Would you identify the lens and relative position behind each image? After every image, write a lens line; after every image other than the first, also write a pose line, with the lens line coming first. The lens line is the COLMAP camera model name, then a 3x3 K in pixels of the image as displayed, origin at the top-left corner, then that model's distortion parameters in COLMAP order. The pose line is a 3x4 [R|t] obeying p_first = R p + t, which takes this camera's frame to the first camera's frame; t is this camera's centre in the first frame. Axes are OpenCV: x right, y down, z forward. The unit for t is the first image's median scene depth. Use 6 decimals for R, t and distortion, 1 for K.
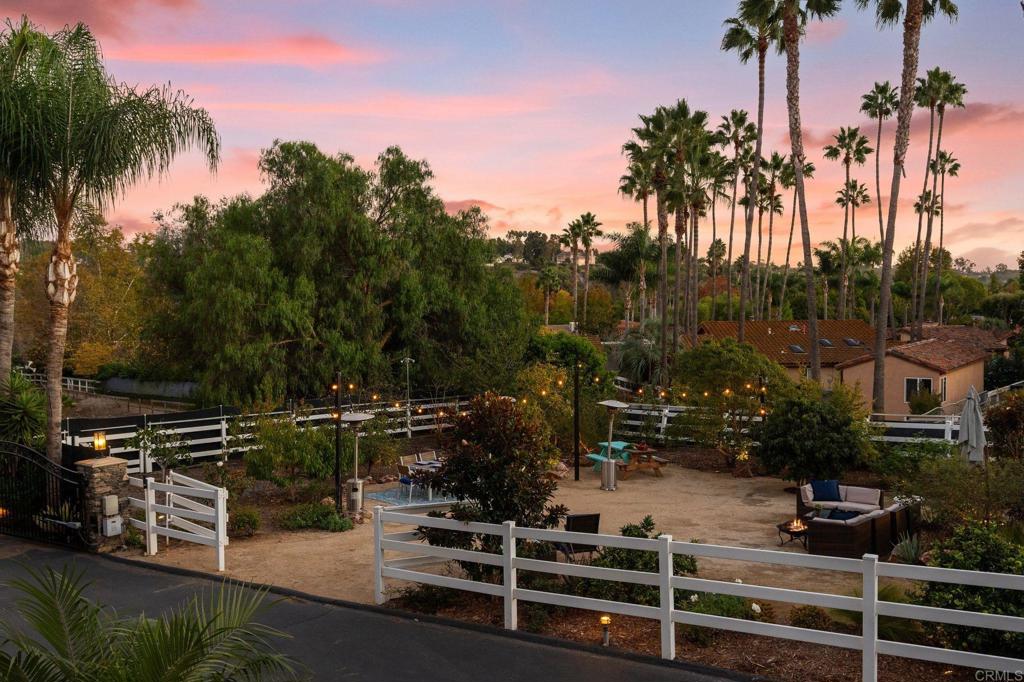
lens RADIAL K [[983.7, 0, 512.0], [0, 983.7, 341.0], [0, 0, 1]] dist [-0.011995, -0.011381]
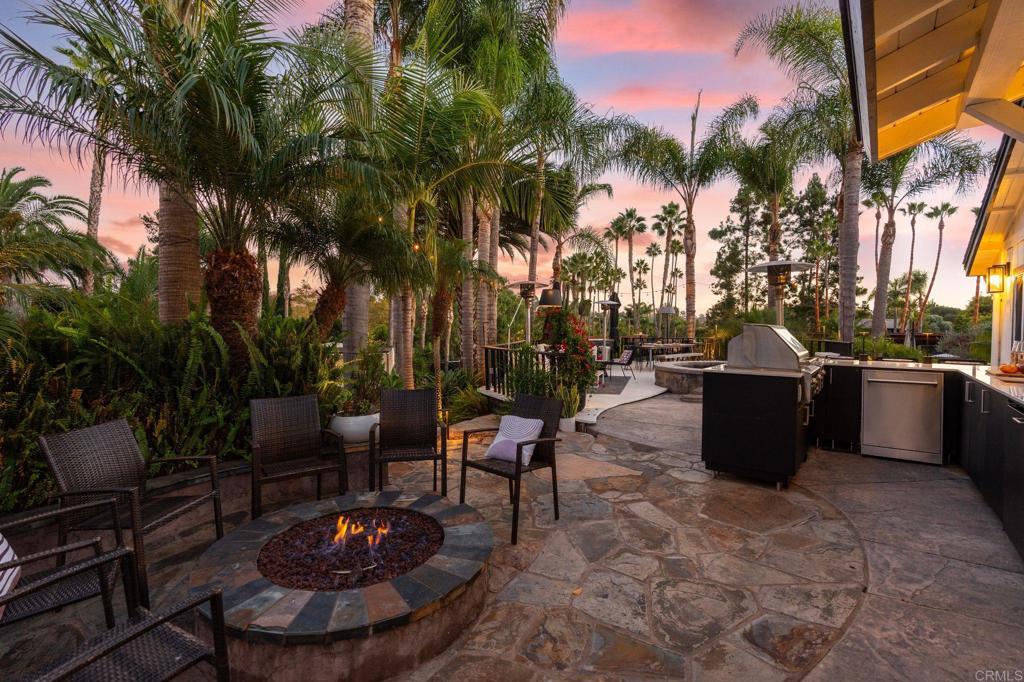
lens RADIAL K [[584.3, 0, 512.0], [0, 584.3, 341.0], [0, 0, 1]] dist [-0.001475, -0.000242]
pose [[0.989755, 0.013727, 0.142113, -0.188112], [-0.010644, 0.999692, -0.022431, 0.026114], [-0.142377, 0.020689, 0.989596, -0.416560]]
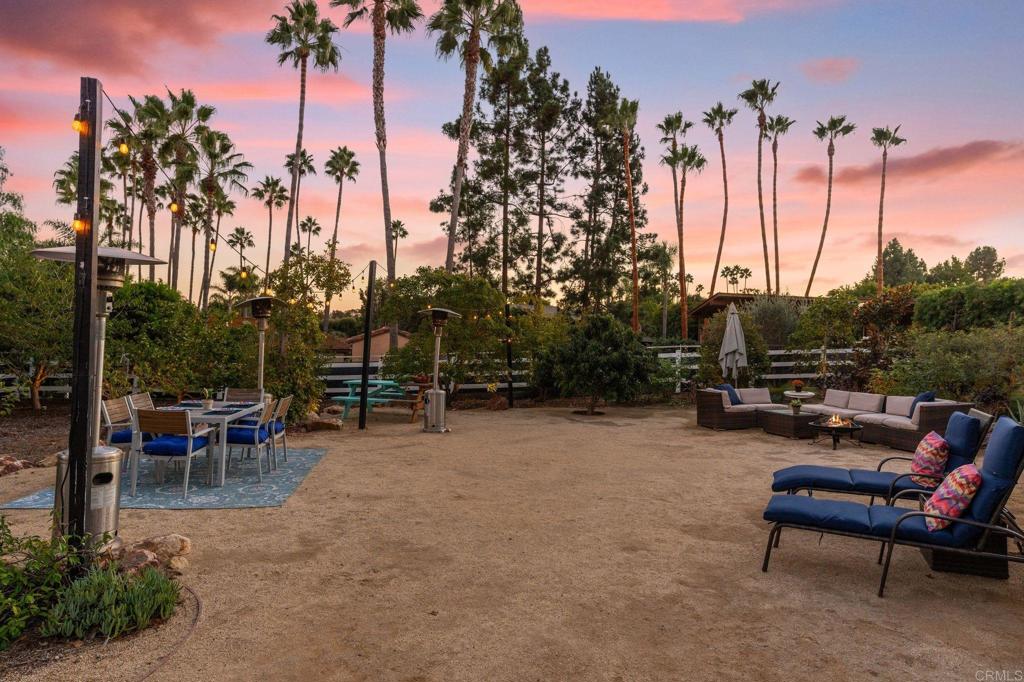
lens RADIAL K [[584.3, 0, 512.0], [0, 584.3, 341.0], [0, 0, 1]] dist [-0.001475, -0.000242]
pose [[0.599072, 0.029902, 0.800137, -0.084538], [0.012994, 0.998808, -0.047056, 0.042494], [-0.800590, 0.038587, 0.597969, 0.282950]]
